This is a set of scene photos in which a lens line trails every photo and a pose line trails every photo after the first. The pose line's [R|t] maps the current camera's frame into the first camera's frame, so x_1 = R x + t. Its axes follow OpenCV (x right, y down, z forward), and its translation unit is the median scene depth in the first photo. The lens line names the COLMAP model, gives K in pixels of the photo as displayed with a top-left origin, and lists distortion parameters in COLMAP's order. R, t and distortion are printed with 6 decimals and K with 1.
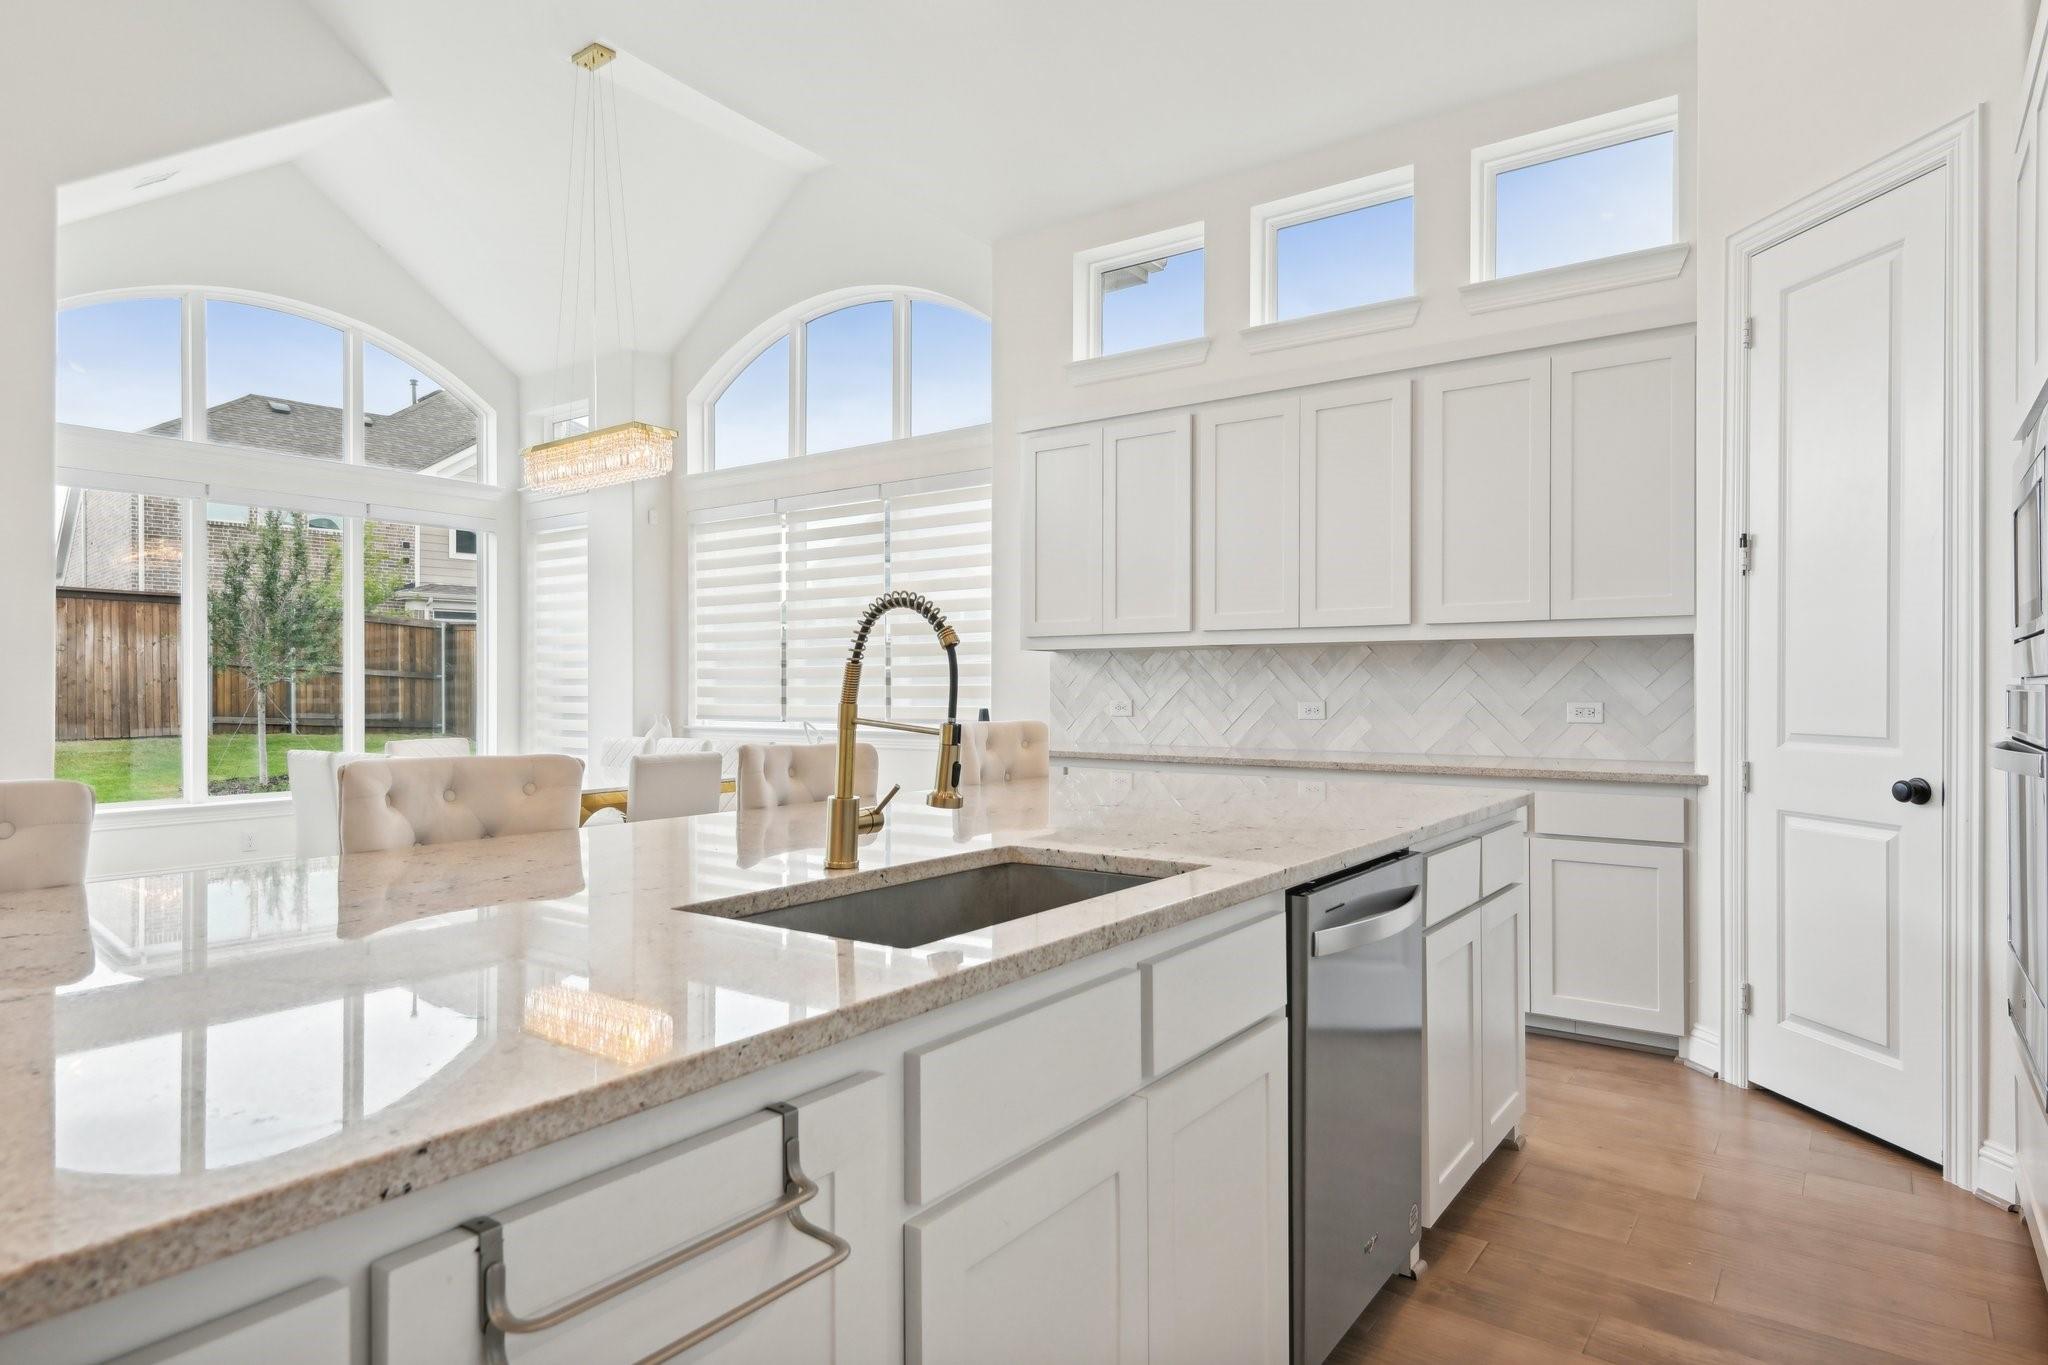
lens RADIAL K [[1163.9, 0, 1025.1], [0, 1163.9, 696.7], [0, 0, 1]] dist [0.001885, -0.000573]
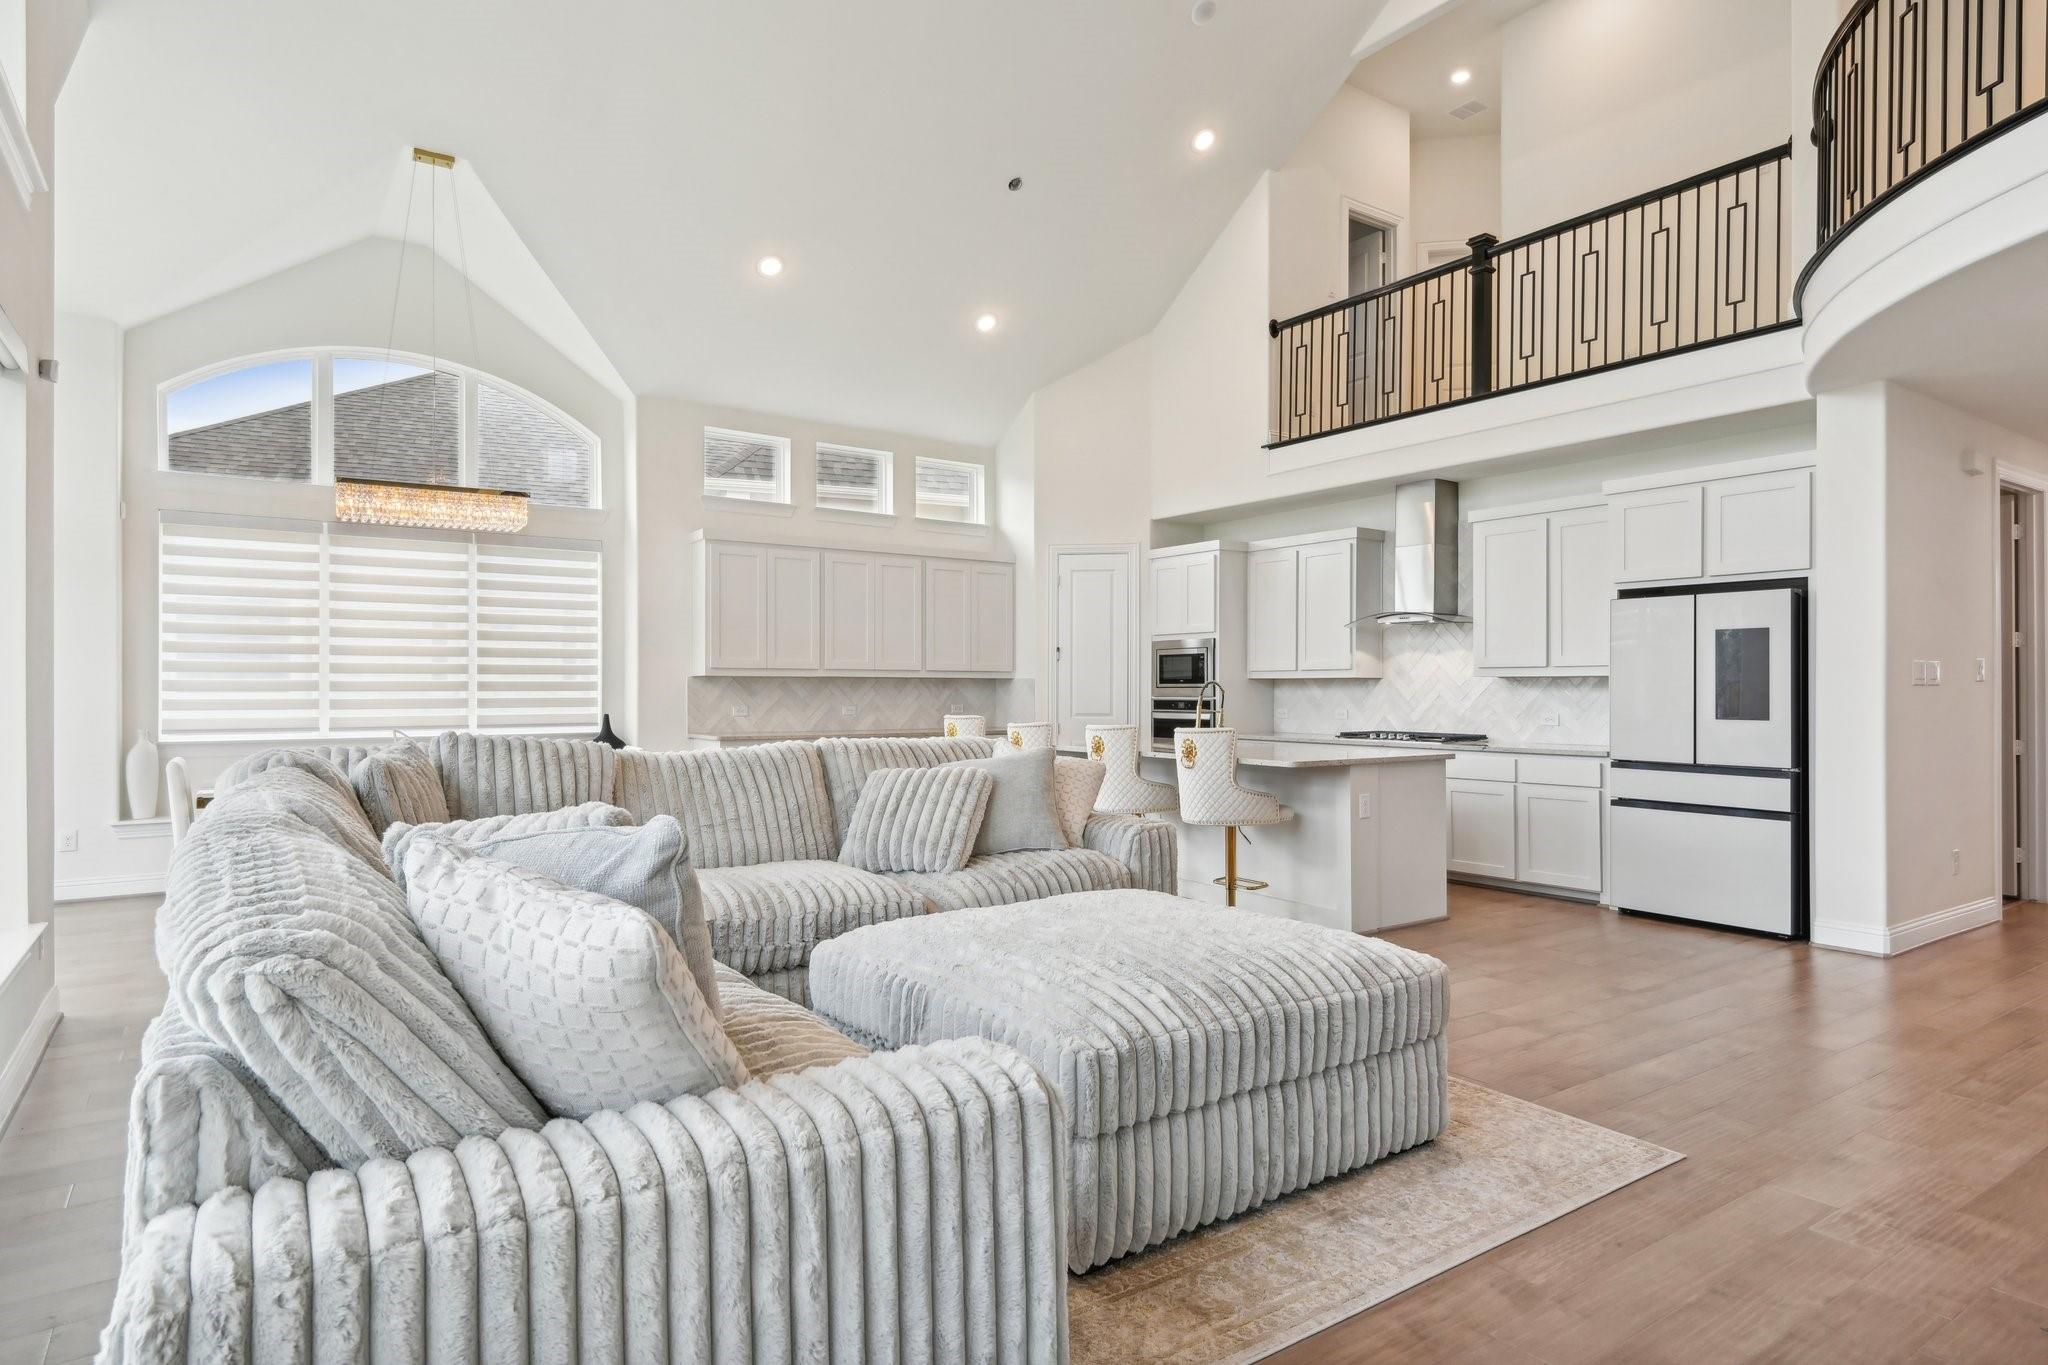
lens RADIAL K [[1163.9, 0, 1025.1], [0, 1163.9, 696.7], [0, 0, 1]] dist [0.001885, -0.000573]
pose [[0.333692, -0.000144, 0.942682, -1.529114], [0.008526, 0.999960, -0.002866, -0.002169], [-0.942643, 0.008994, 0.333680, 0.058585]]
